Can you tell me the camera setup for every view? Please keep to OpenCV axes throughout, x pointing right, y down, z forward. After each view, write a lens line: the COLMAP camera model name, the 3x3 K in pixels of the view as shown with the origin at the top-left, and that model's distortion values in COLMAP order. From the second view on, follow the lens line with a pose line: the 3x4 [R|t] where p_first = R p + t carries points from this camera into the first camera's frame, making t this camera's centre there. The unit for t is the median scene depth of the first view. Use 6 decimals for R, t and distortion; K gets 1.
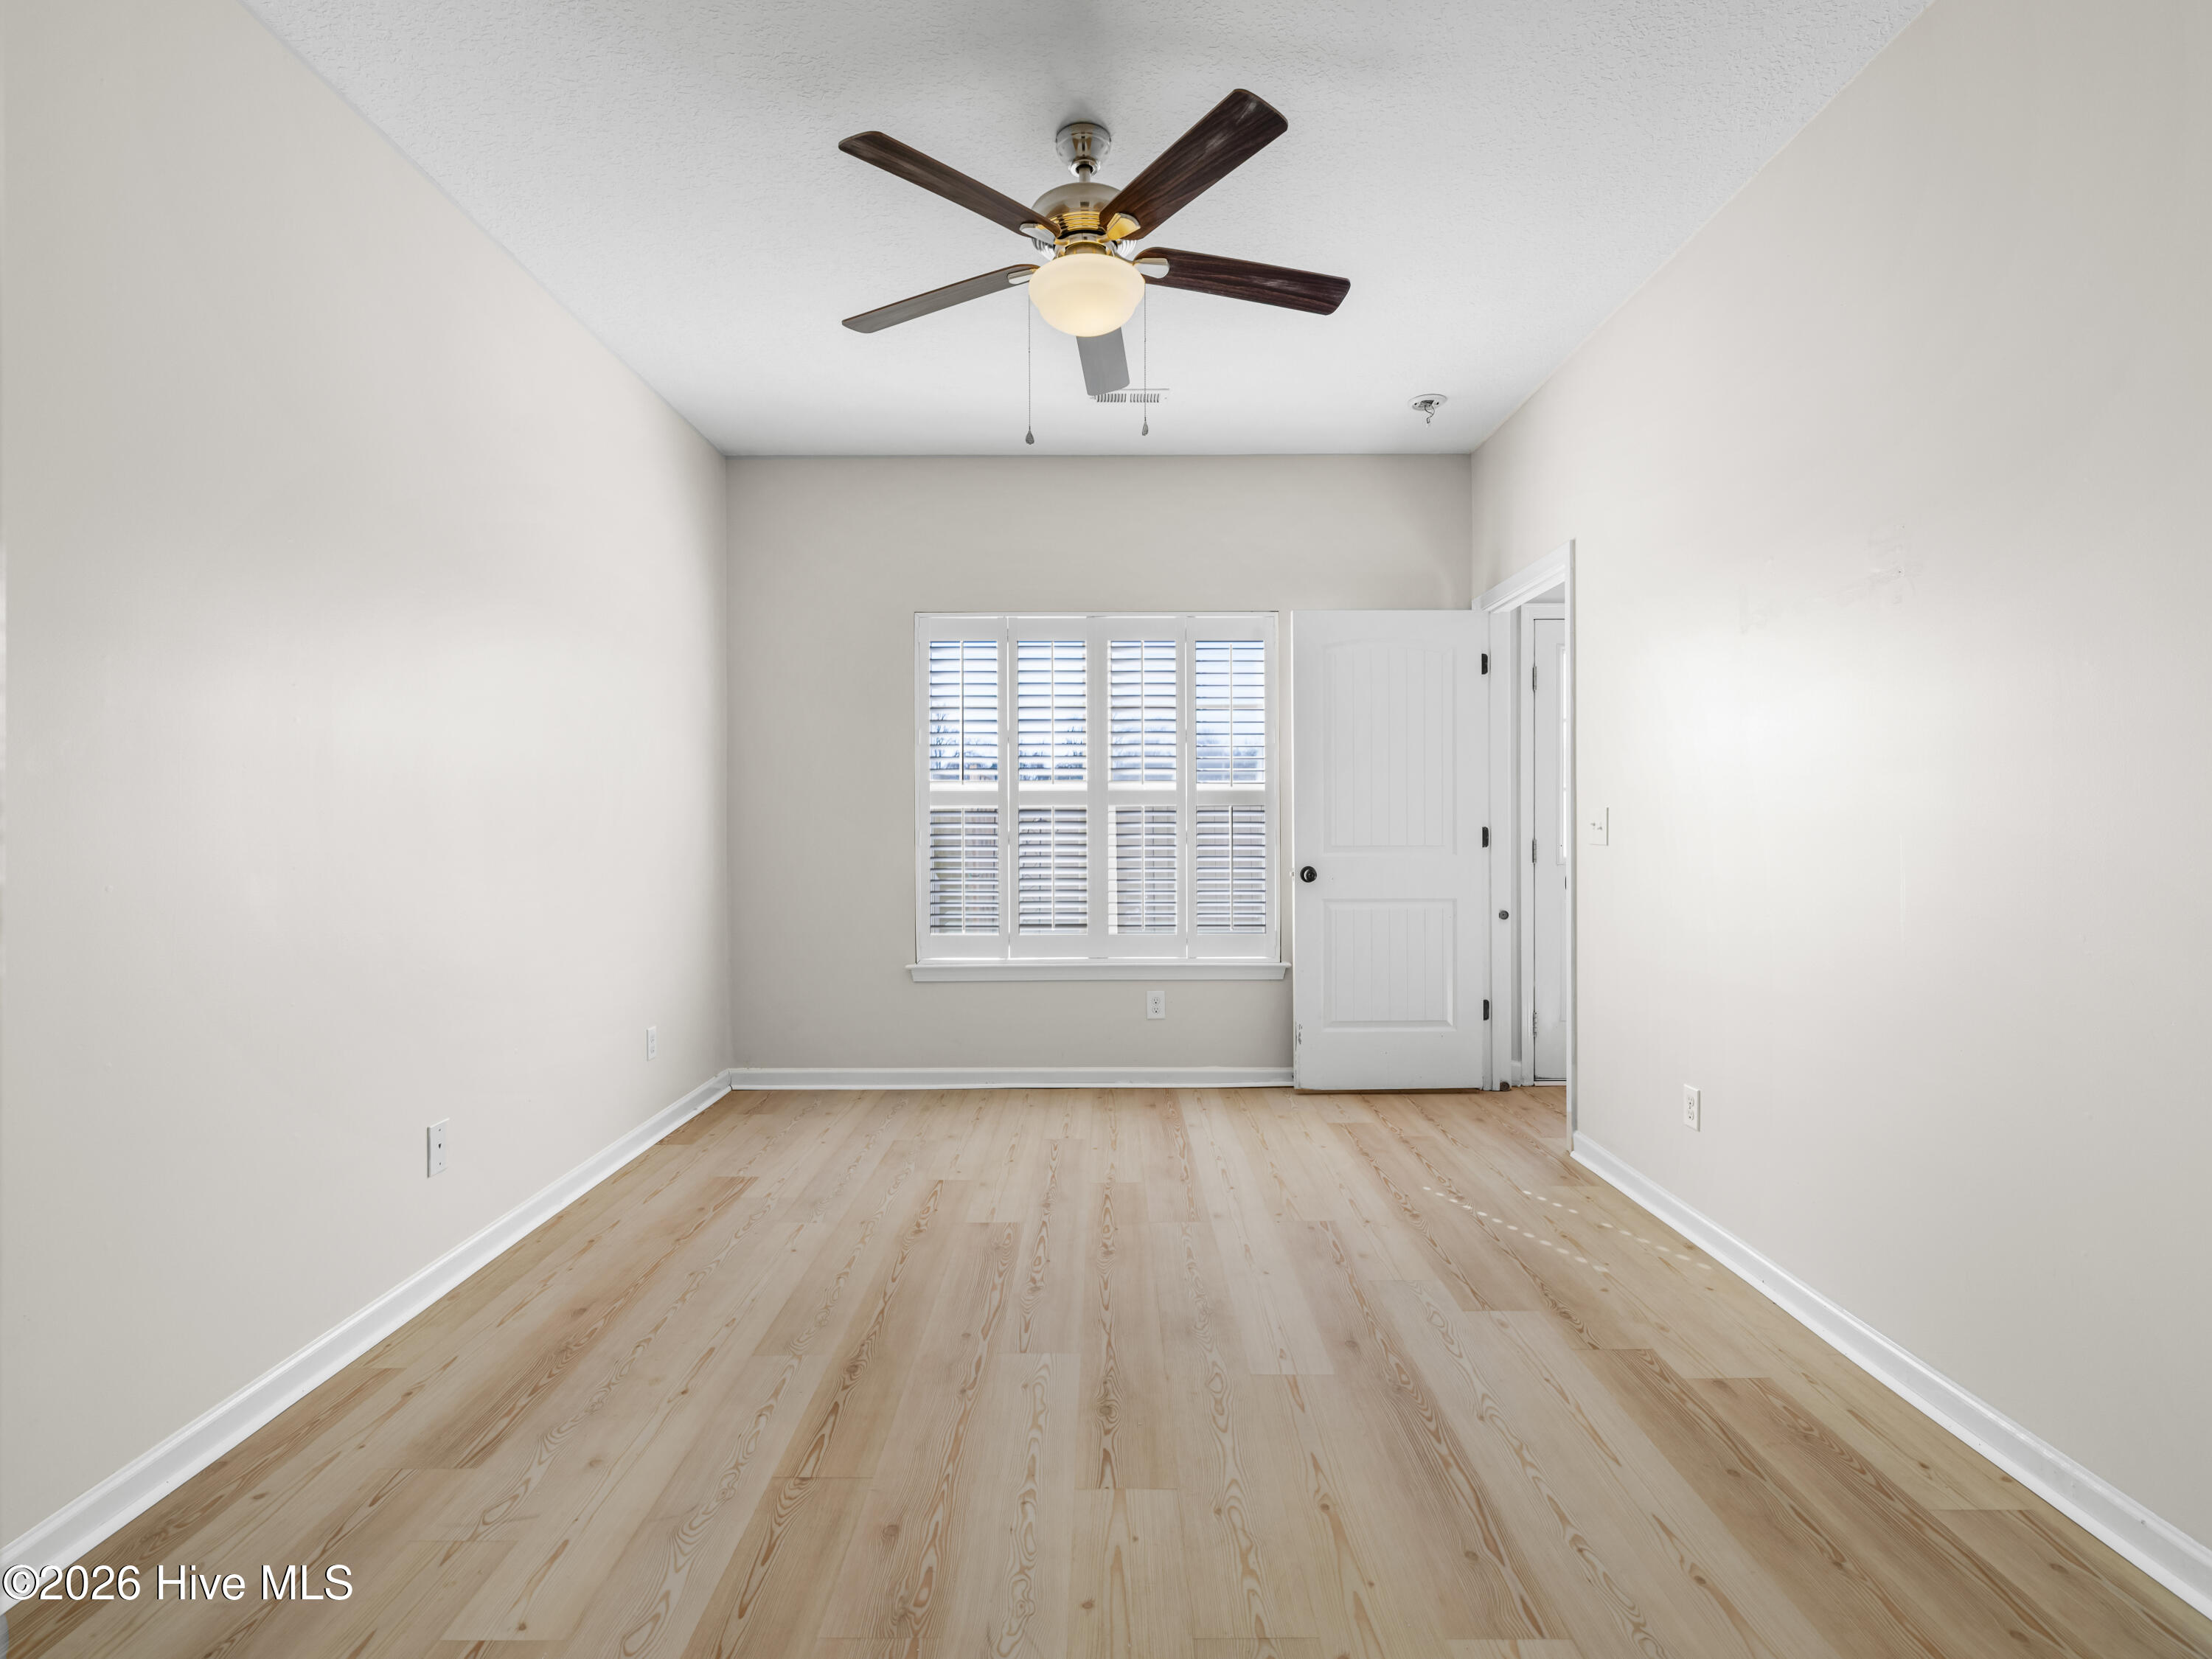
lens RADIAL K [[1045.7, 0, 1111.5], [0, 1045.7, 828.1], [0, 0, 1]] dist [0.000749, 0.000060]
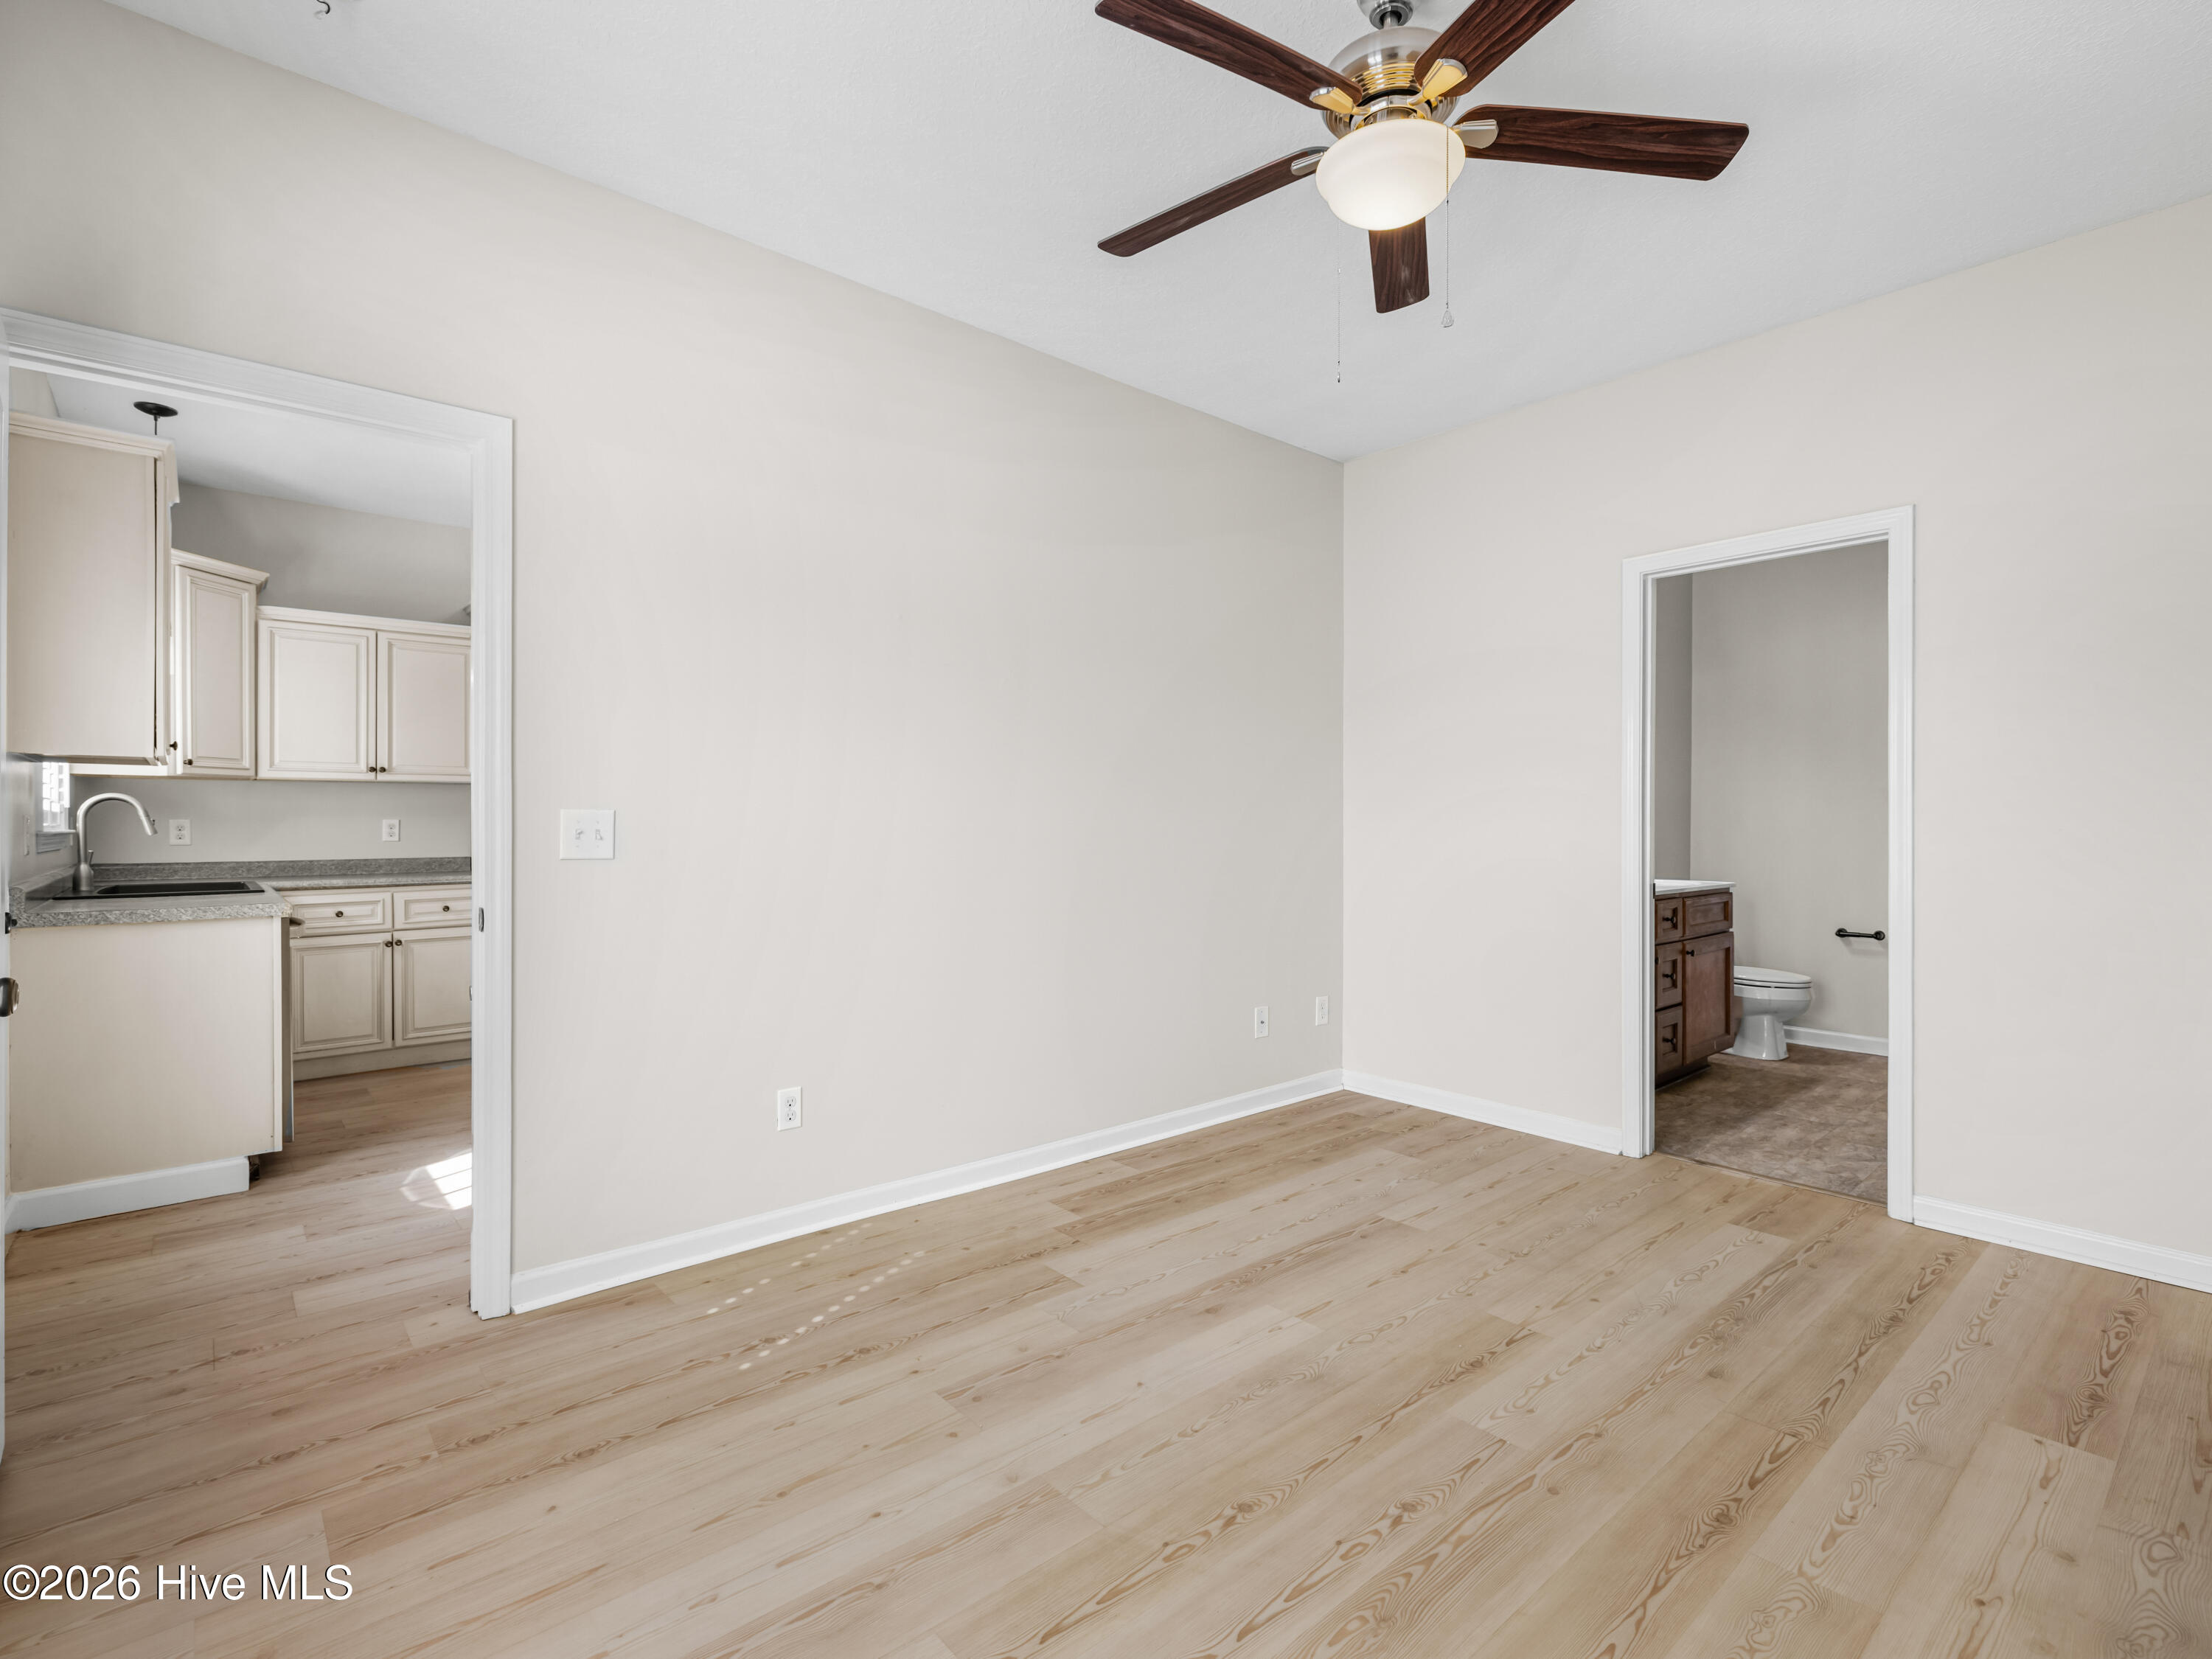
lens RADIAL K [[1080.1, 0, 1080.4], [0, 1080.1, 828.9], [0, 0, 1]] dist [-0.000747, -0.000079]
pose [[-0.648926, -0.001604, 0.760850, -0.503005], [0.006599, 0.999948, 0.007736, -0.013295], [-0.760823, 0.010041, -0.648882, 1.725563]]
